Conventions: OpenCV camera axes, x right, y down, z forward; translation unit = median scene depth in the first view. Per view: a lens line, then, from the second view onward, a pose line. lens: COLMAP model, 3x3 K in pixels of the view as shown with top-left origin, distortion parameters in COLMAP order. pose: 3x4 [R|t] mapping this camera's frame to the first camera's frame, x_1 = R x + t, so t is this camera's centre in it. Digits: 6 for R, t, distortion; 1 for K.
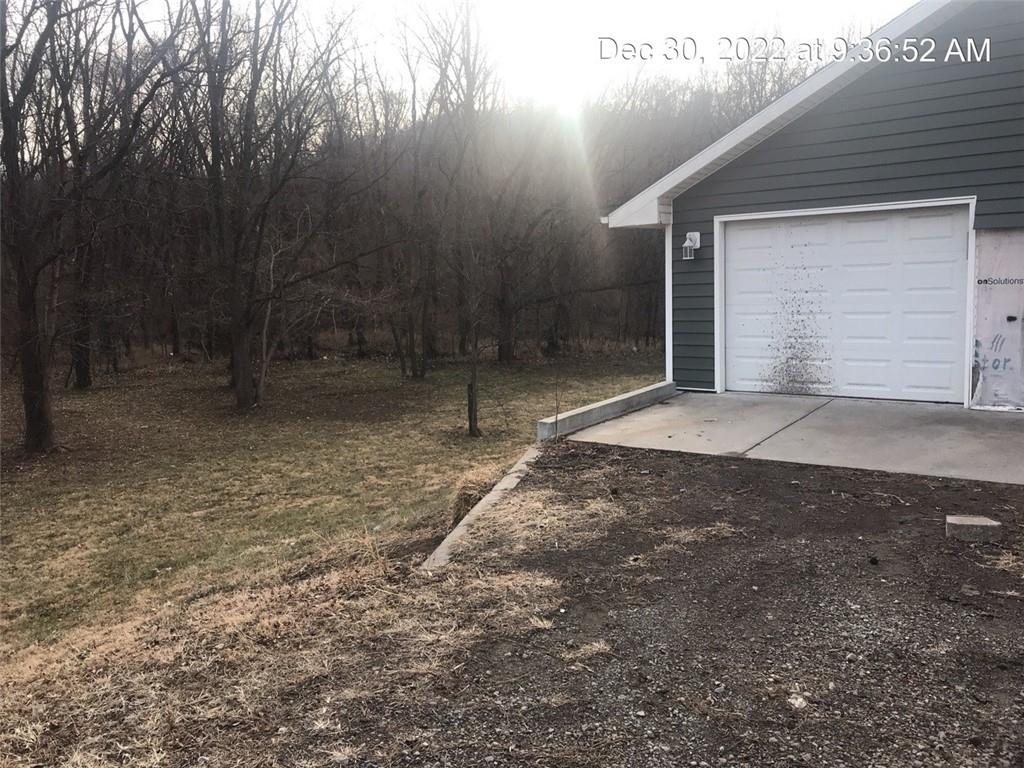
lens RADIAL K [[823.2, 0, 511.8], [0, 823.2, 384.0], [0, 0, 1]] dist [0.027283, -0.038797]
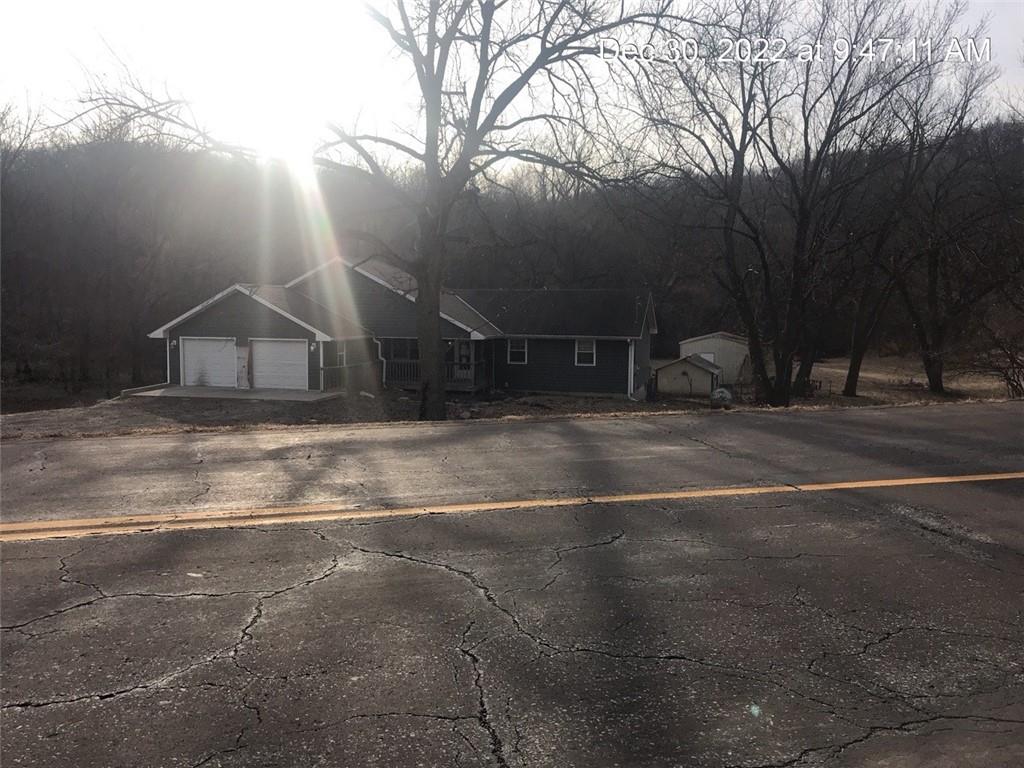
lens RADIAL K [[823.2, 0, 515.8], [0, 823.2, 382.0], [0, 0, 1]] dist [0.027283, -0.038797]
pose [[0.925010, 0.002503, 0.379935, 0.464408], [0.013201, 0.999163, -0.038721, 0.306635], [-0.379714, 0.040833, 0.924202, -5.738093]]
